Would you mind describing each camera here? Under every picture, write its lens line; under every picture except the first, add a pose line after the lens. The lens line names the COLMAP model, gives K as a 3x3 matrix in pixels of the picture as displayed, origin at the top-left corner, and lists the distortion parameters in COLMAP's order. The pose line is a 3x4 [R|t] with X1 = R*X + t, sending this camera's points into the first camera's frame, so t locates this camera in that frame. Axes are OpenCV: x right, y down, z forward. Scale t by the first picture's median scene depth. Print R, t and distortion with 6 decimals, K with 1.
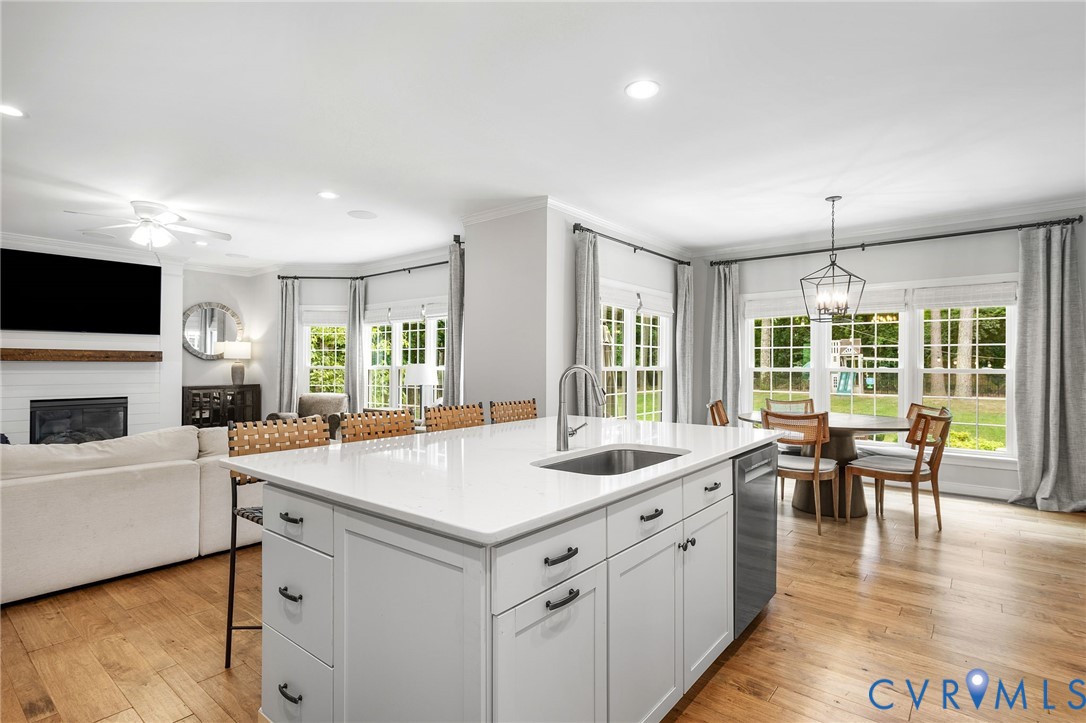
lens RADIAL K [[539.1, 0, 545.8], [0, 539.1, 359.0], [0, 0, 1]] dist [0.003998, 0.002130]
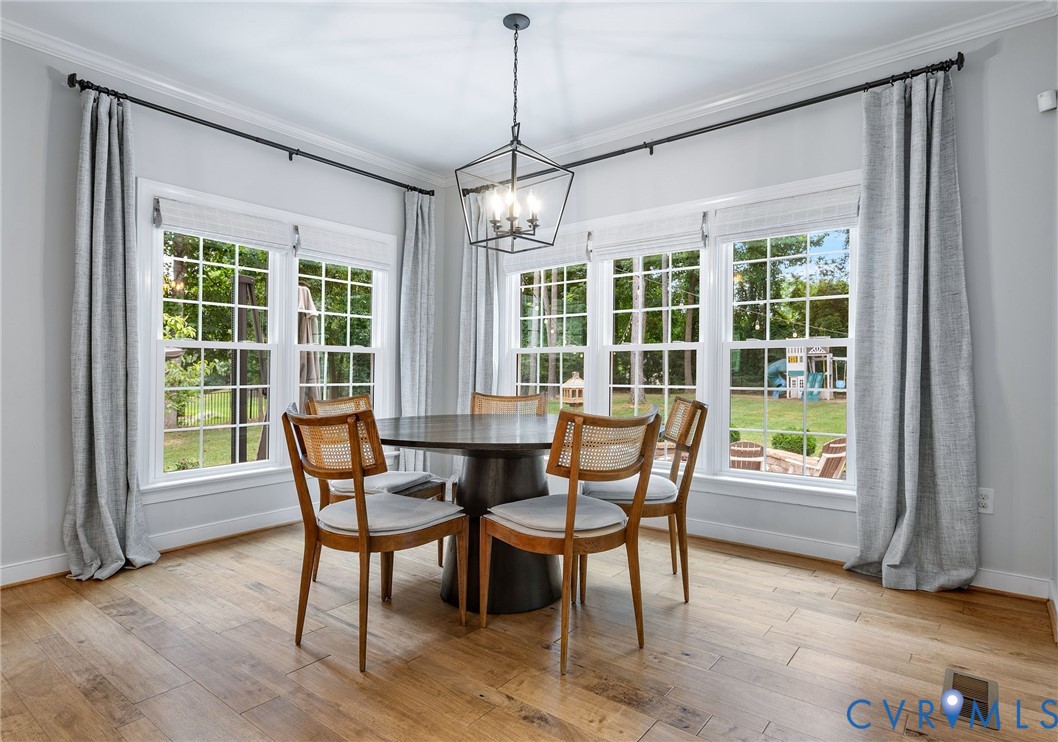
lens RADIAL K [[580.4, 0, 528.0], [0, 580.4, 369.0], [0, 0, 1]] dist [0.011962, 0.001271]
pose [[0.999872, -0.004422, 0.015387, 0.522905], [0.004309, 0.999963, 0.007400, 0.048448], [-0.015419, -0.007333, 0.999854, 0.397905]]
